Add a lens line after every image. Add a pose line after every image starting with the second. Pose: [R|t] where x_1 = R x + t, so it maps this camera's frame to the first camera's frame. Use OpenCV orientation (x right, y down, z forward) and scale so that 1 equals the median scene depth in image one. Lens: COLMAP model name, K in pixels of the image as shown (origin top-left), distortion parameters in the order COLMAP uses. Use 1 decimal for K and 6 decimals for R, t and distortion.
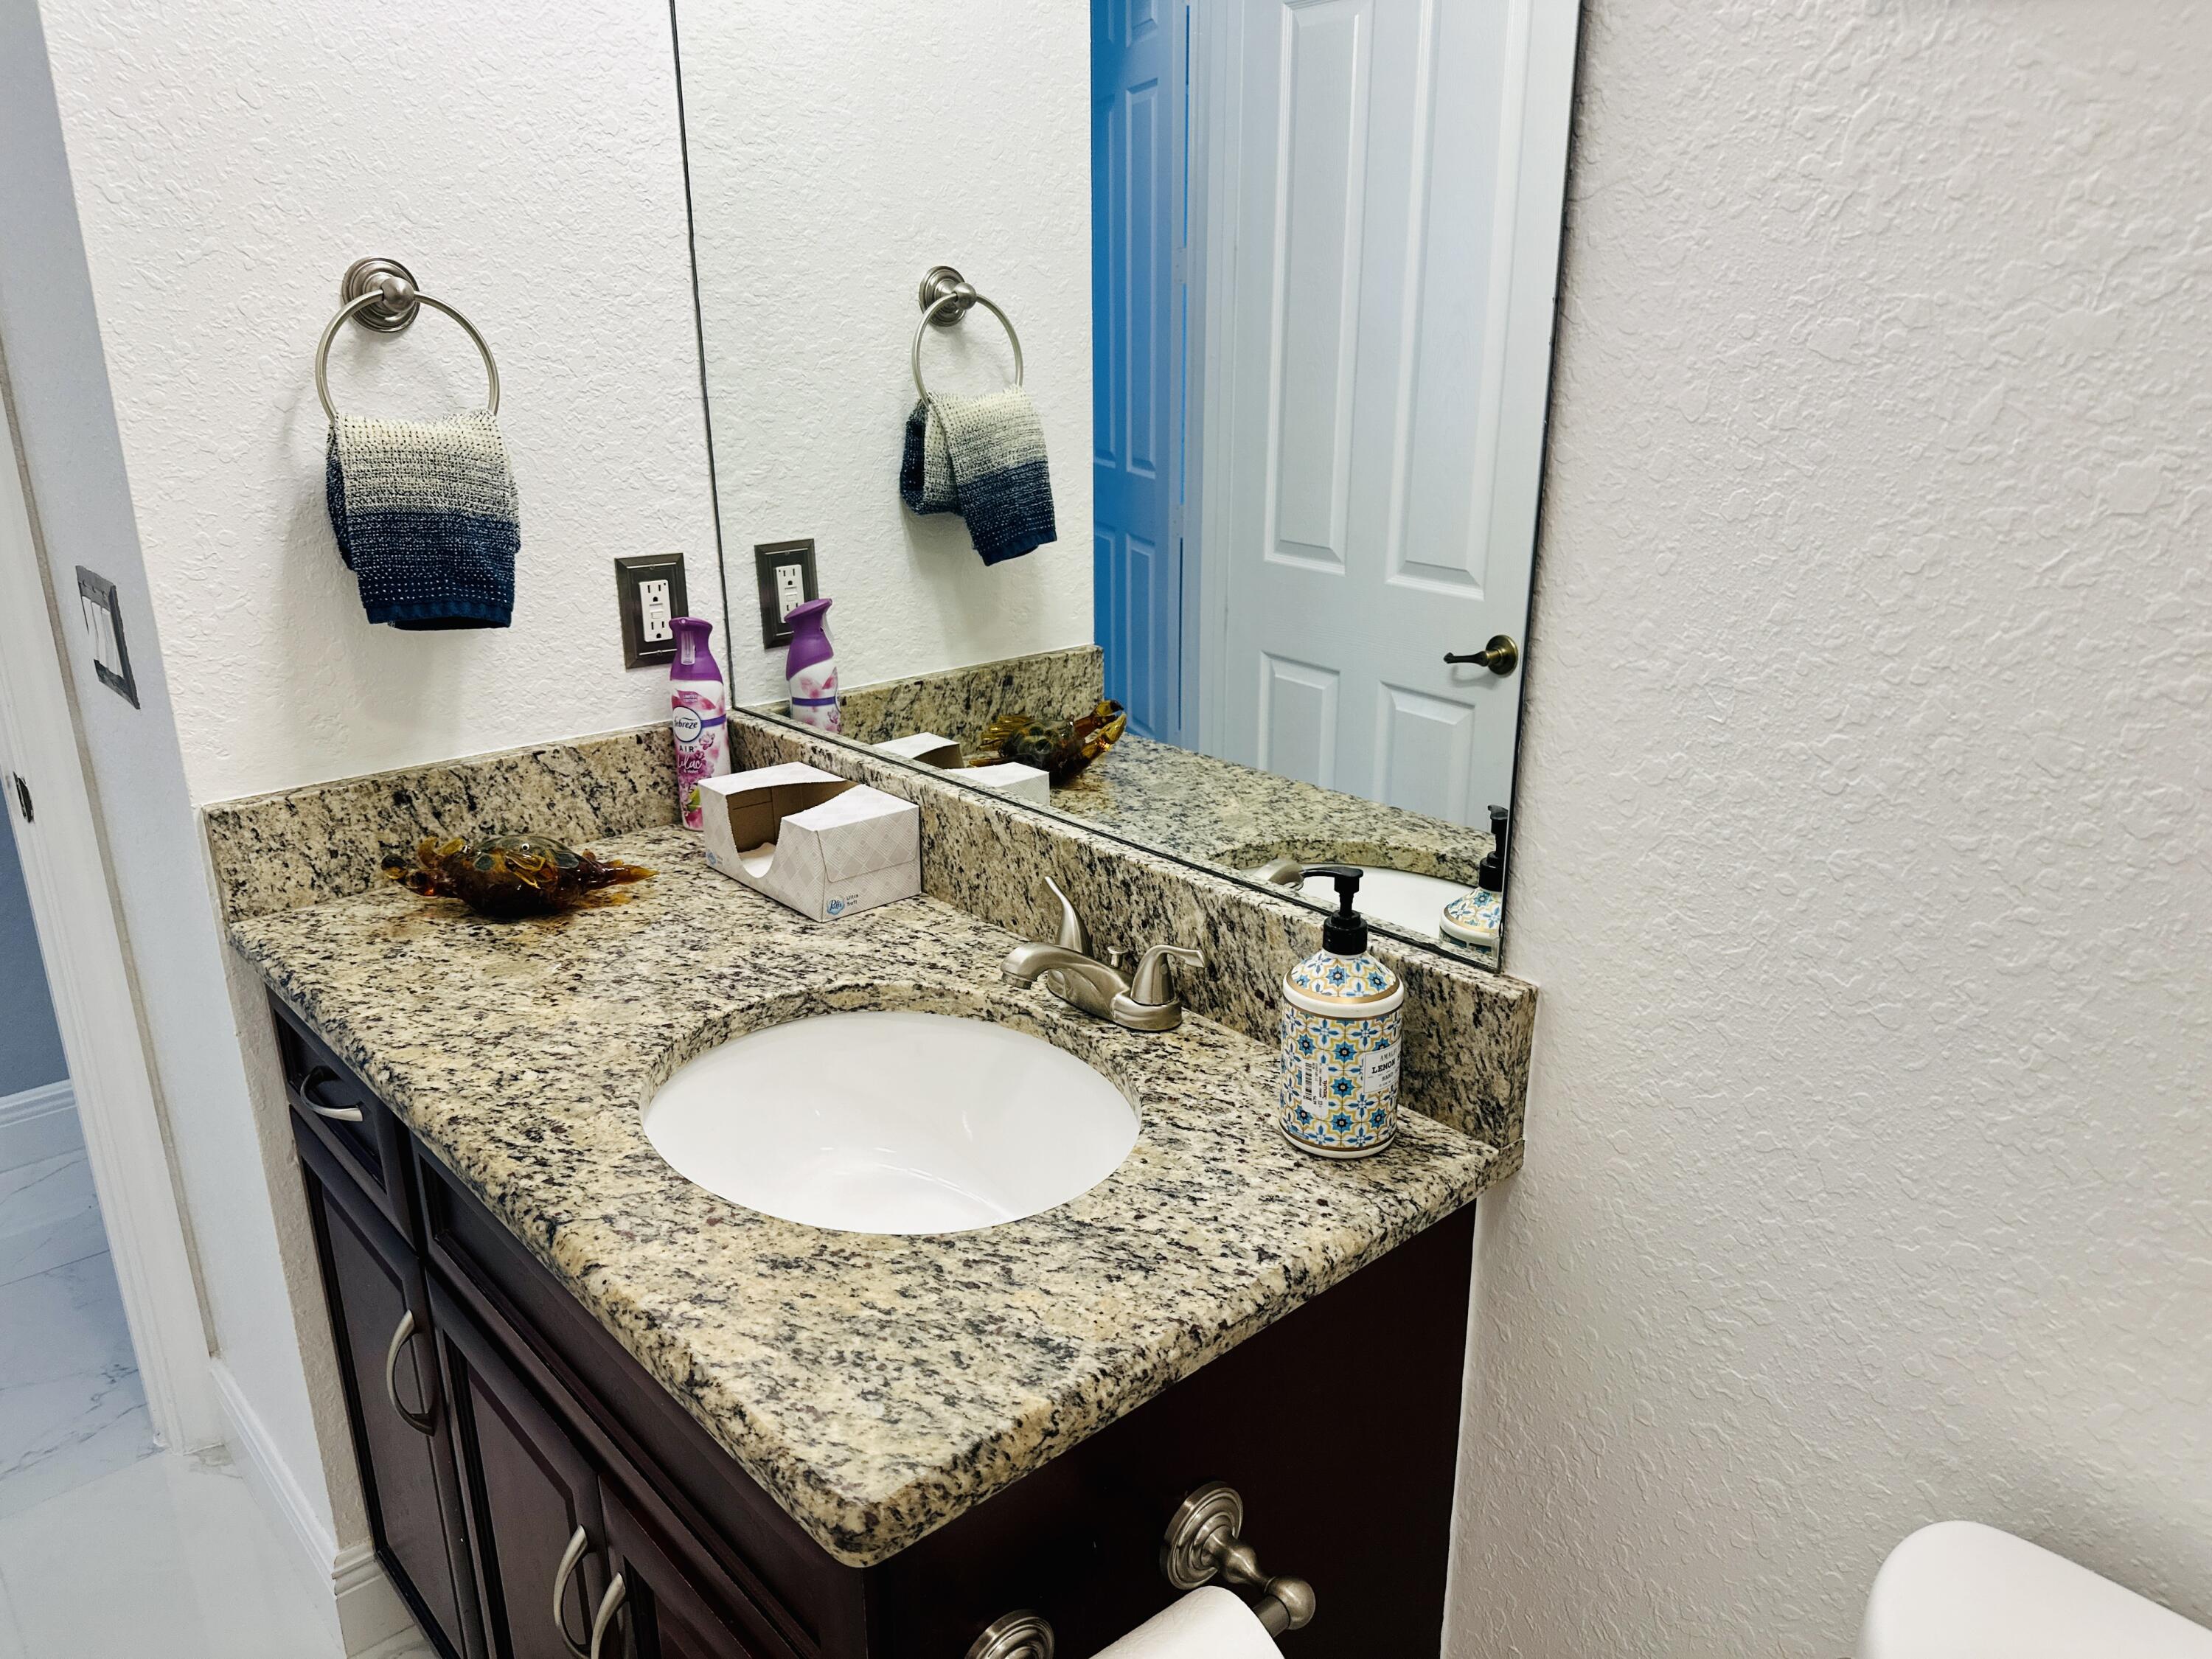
lens RADIAL K [[1535.0, 0, 1113.3], [0, 1535.0, 839.1], [0, 0, 1]] dist [0.045239, -0.064129]
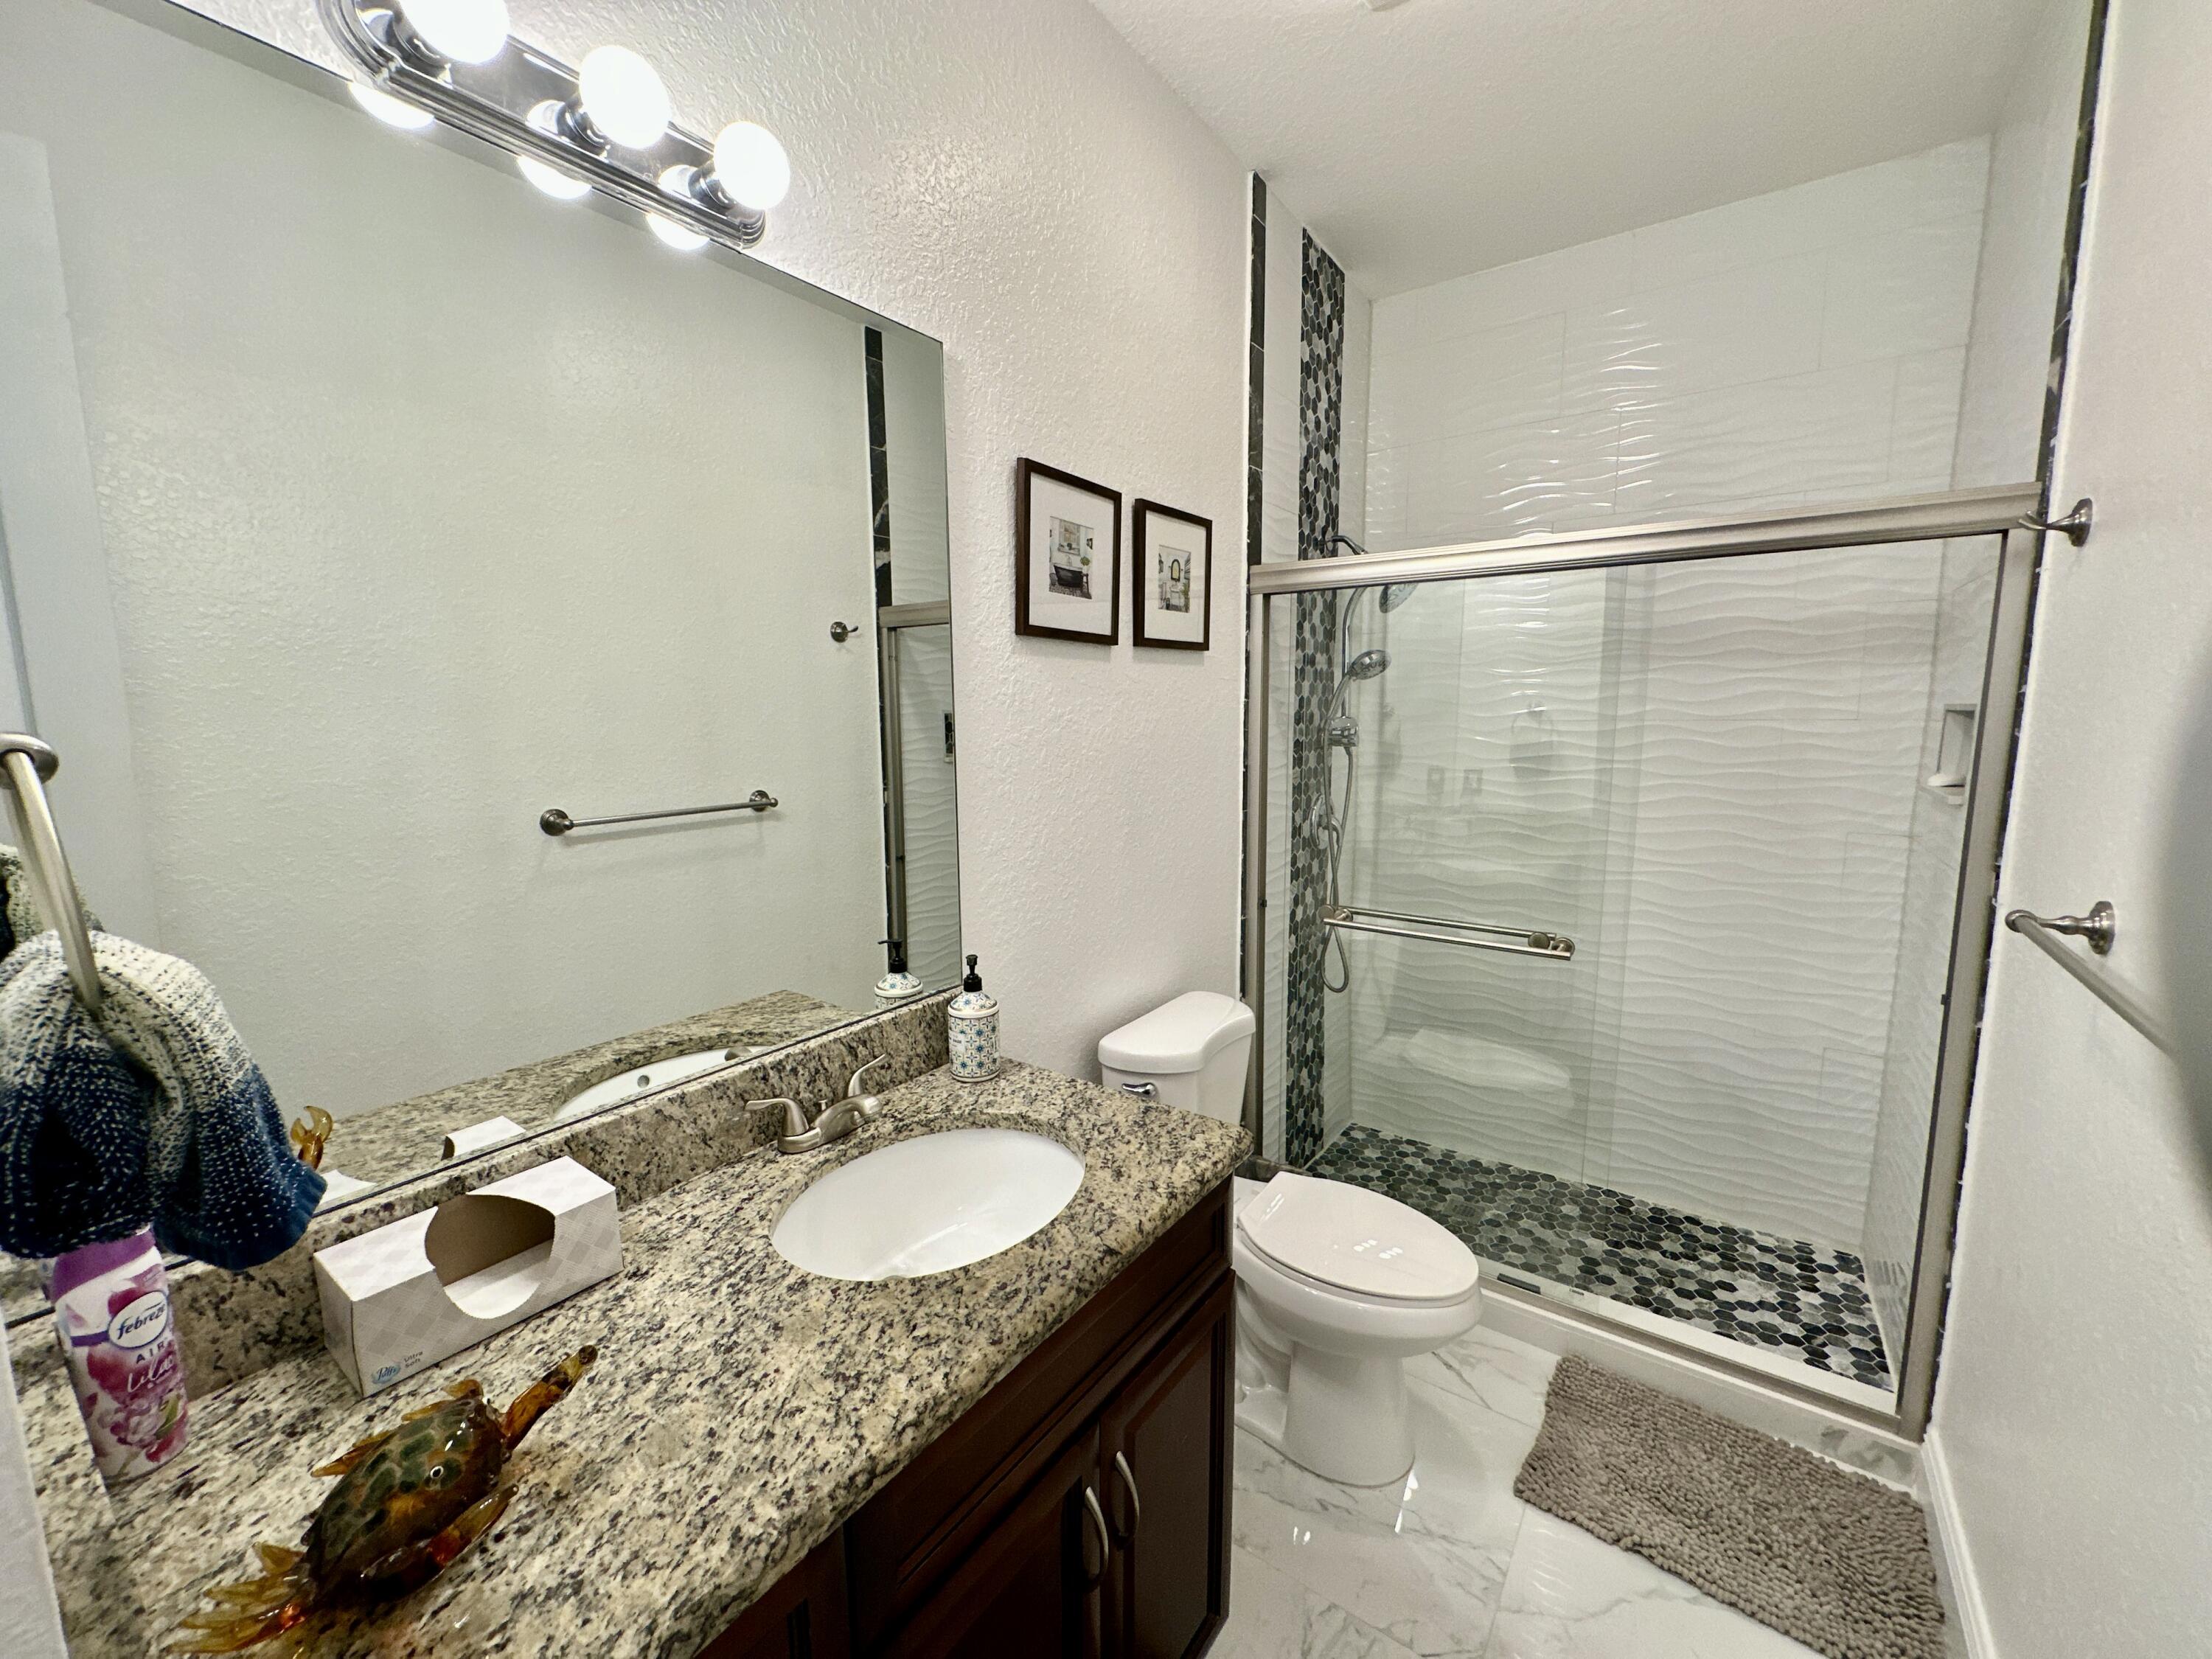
lens RADIAL K [[878.4, 0, 1116.5], [0, 878.4, 812.2], [0, 0, 1]] dist [-0.001753, -0.000827]
pose [[-0.205555, -0.112394, 0.972170, -0.935254], [0.321019, 0.930675, 0.175473, -0.278007], [-0.924497, 0.348154, -0.155224, 0.722390]]
